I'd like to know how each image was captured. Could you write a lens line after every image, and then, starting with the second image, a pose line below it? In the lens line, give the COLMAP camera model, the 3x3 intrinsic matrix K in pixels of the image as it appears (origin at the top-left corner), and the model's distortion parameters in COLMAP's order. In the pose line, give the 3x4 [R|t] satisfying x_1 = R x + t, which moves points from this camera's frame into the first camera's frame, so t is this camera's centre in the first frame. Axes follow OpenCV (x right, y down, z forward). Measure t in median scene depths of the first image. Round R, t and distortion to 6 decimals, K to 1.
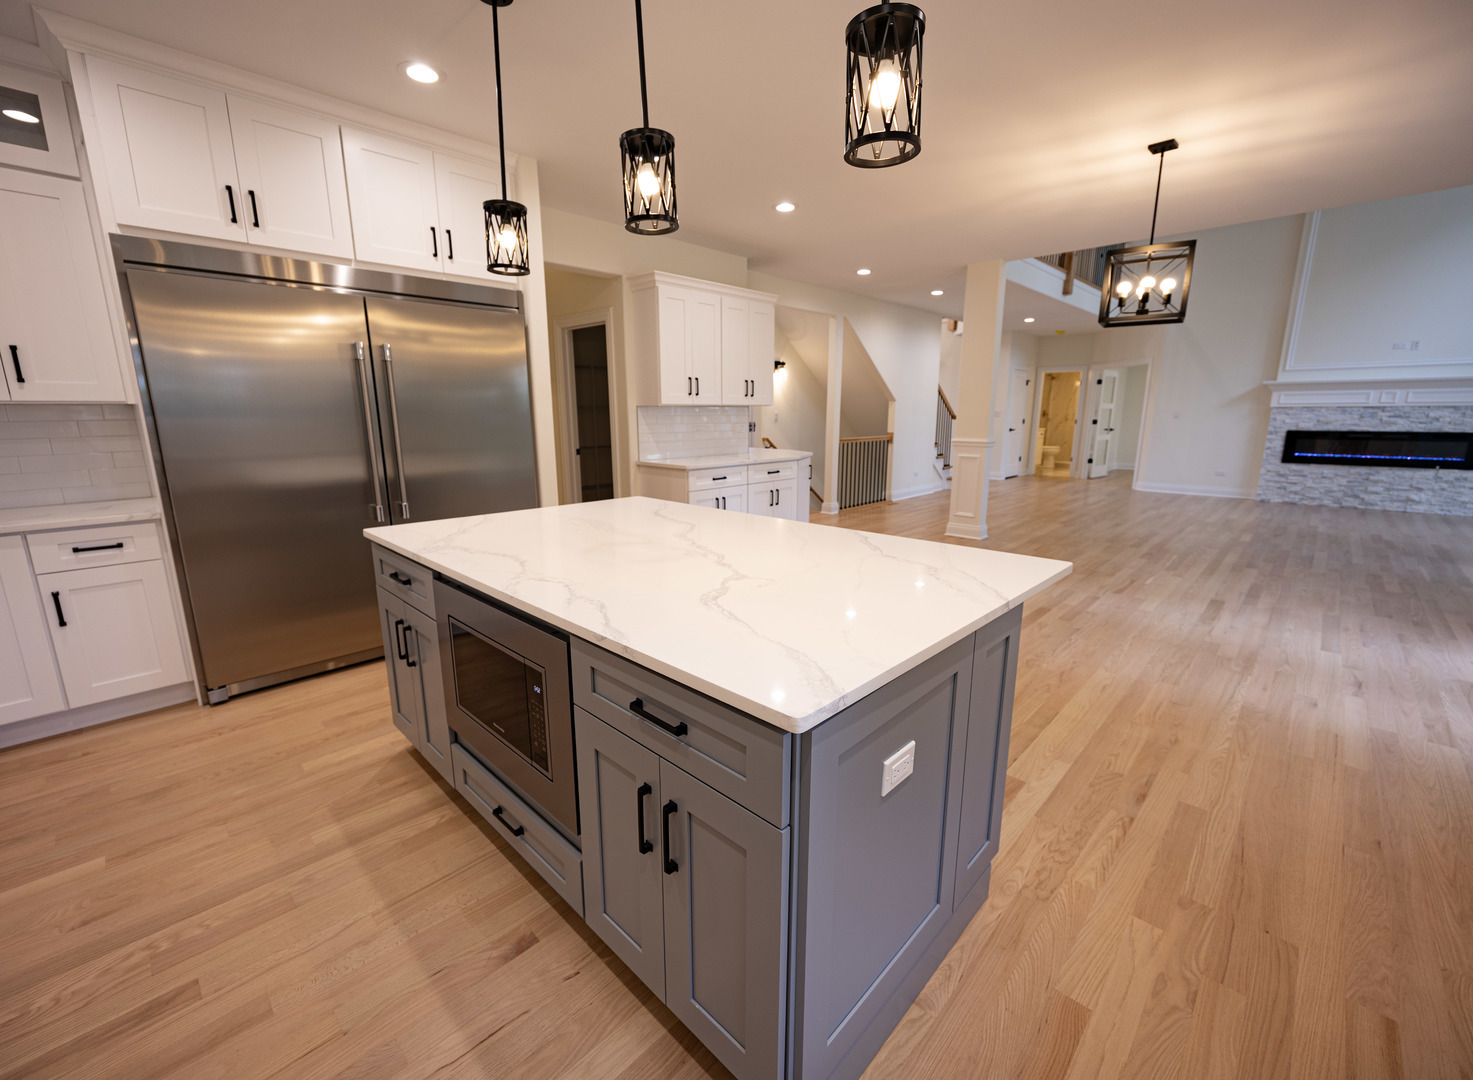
lens RADIAL K [[610.8, 0, 736.5], [0, 610.8, 540.0], [0, 0, 1]] dist [0.001731, -0.000480]
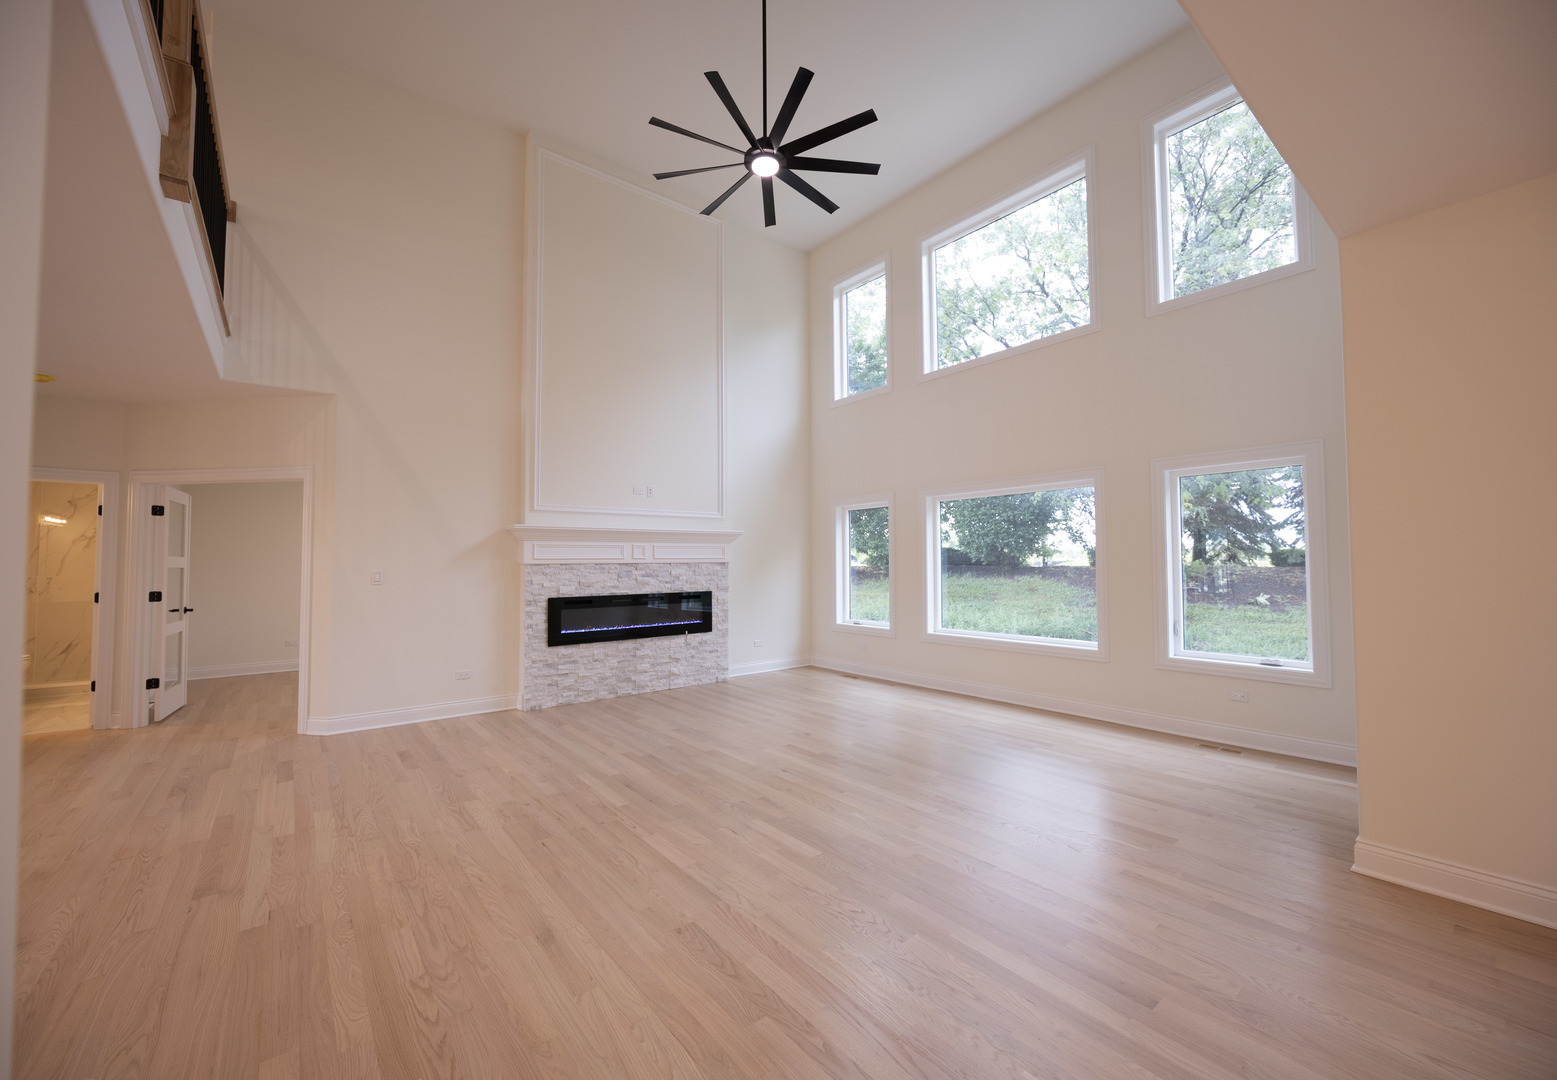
lens RADIAL K [[620.4, 0, 778.5], [0, 620.4, 540.0], [0, 0, 1]] dist [-0.001265, -0.000139]
pose [[0.136876, 0.038214, 0.989851, 0.298101], [0.212183, 0.974932, -0.066979, -0.160923], [-0.967597, 0.219197, 0.125336, 0.743635]]
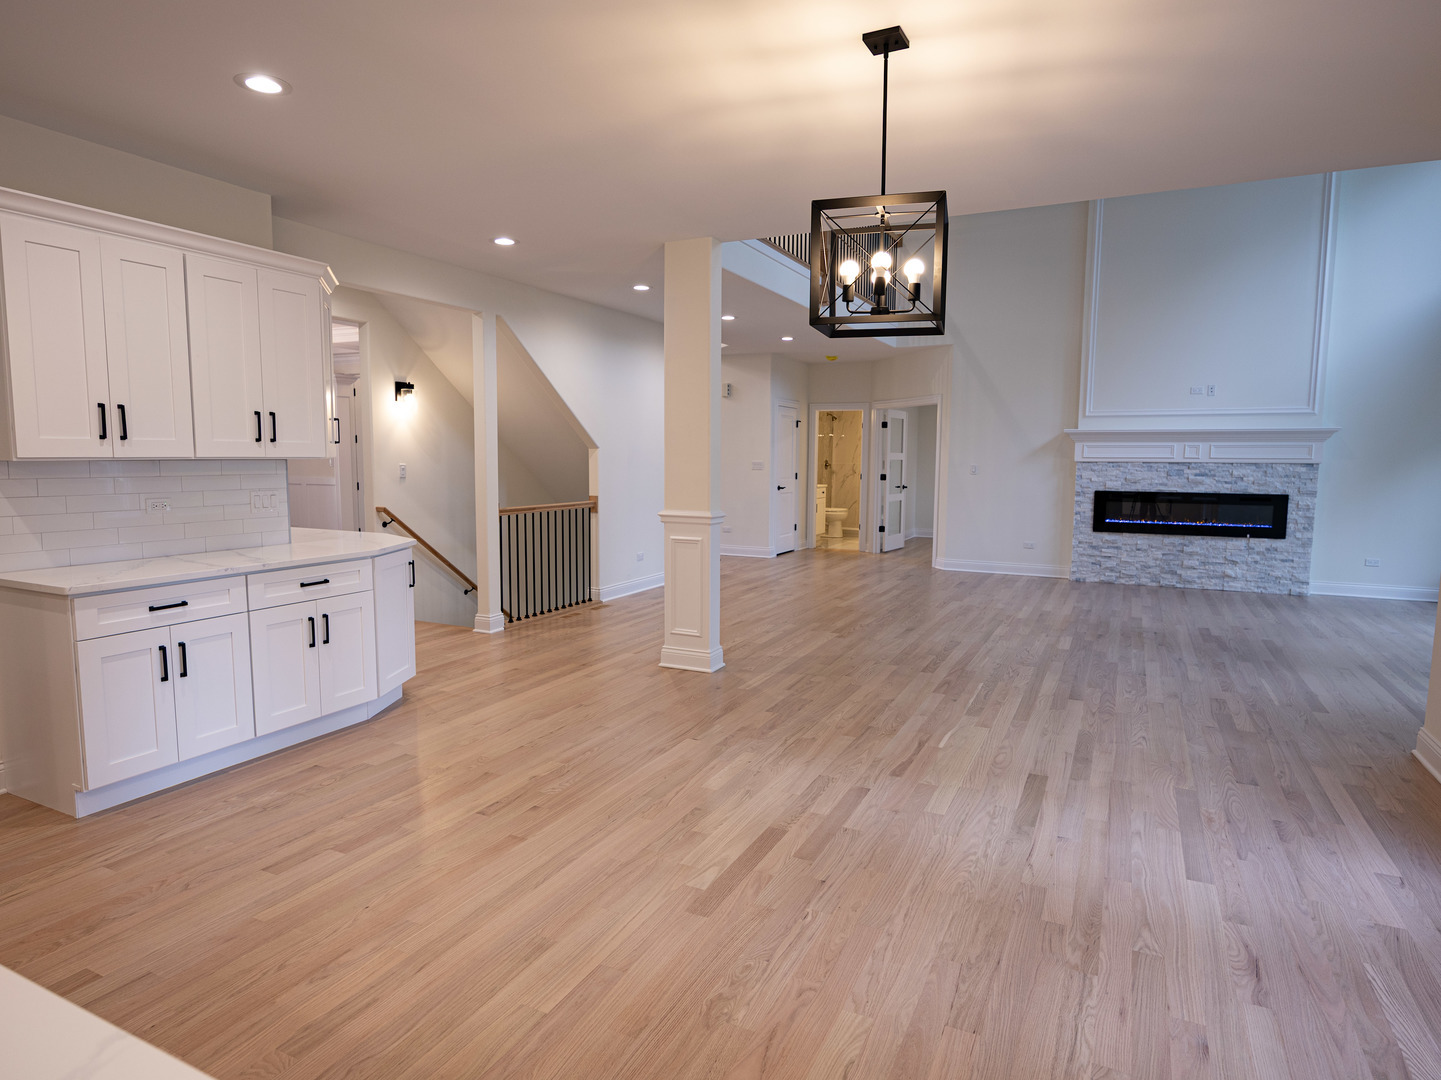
lens RADIAL K [[832.5, 0, 720.5], [0, 832.5, 540.0], [0, 0, 1]] dist [-0.013278, 0.001884]
pose [[0.953102, -0.022573, 0.301805, 0.133217], [0.054272, 0.993798, -0.097061, -0.043842], [-0.297742, 0.108889, 0.948416, 0.155414]]
